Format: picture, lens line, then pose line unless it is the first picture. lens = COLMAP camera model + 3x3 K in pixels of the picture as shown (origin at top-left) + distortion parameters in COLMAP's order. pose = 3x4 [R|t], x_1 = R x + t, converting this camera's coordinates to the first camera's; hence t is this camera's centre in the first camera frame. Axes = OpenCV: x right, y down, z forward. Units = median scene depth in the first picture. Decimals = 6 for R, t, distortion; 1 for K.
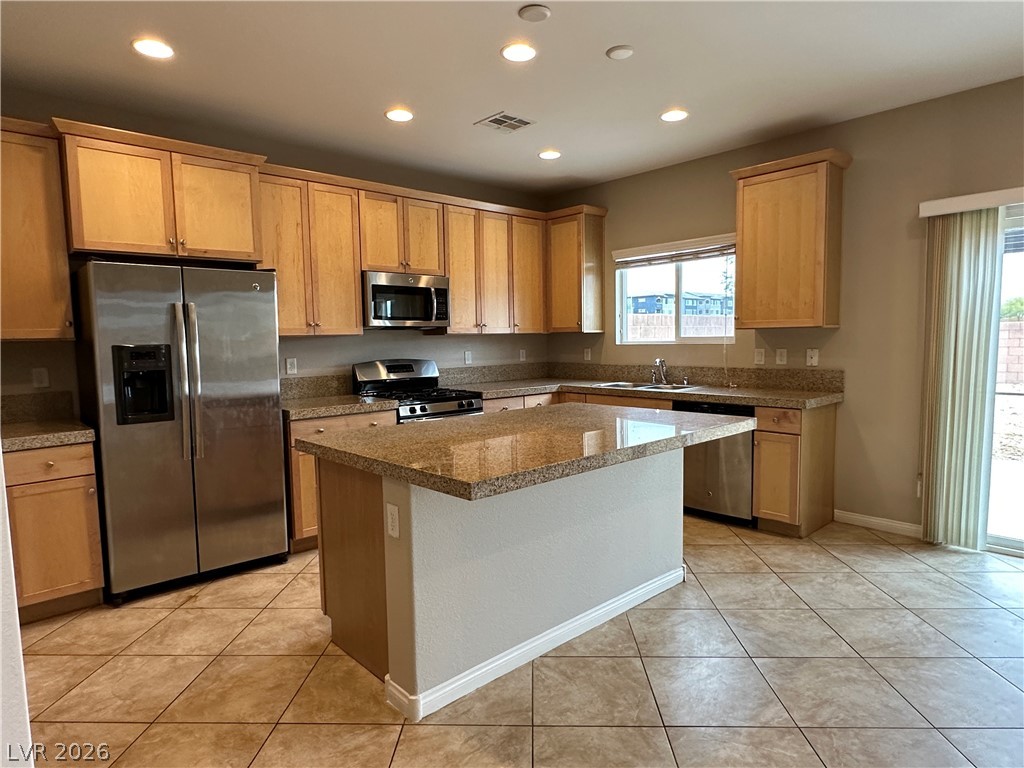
lens RADIAL K [[605.6, 0, 505.2], [0, 605.6, 388.0], [0, 0, 1]] dist [-0.001654, -0.000042]
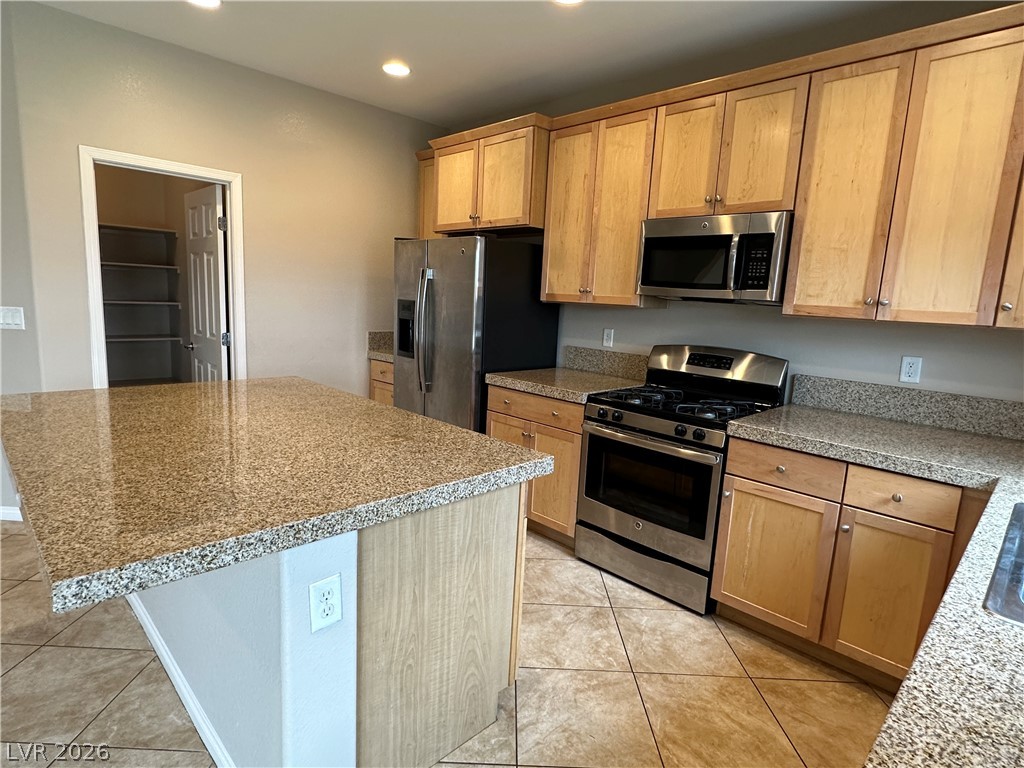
lens RADIAL K [[556.1, 0, 511.0], [0, 556.1, 385.9], [0, 0, 1]] dist [-0.002818, -0.000336]
pose [[0.041156, 0.180602, -0.982695, 0.464658], [-0.133236, 0.975736, 0.173744, -0.090349], [0.990230, 0.123779, 0.064220, 0.810128]]
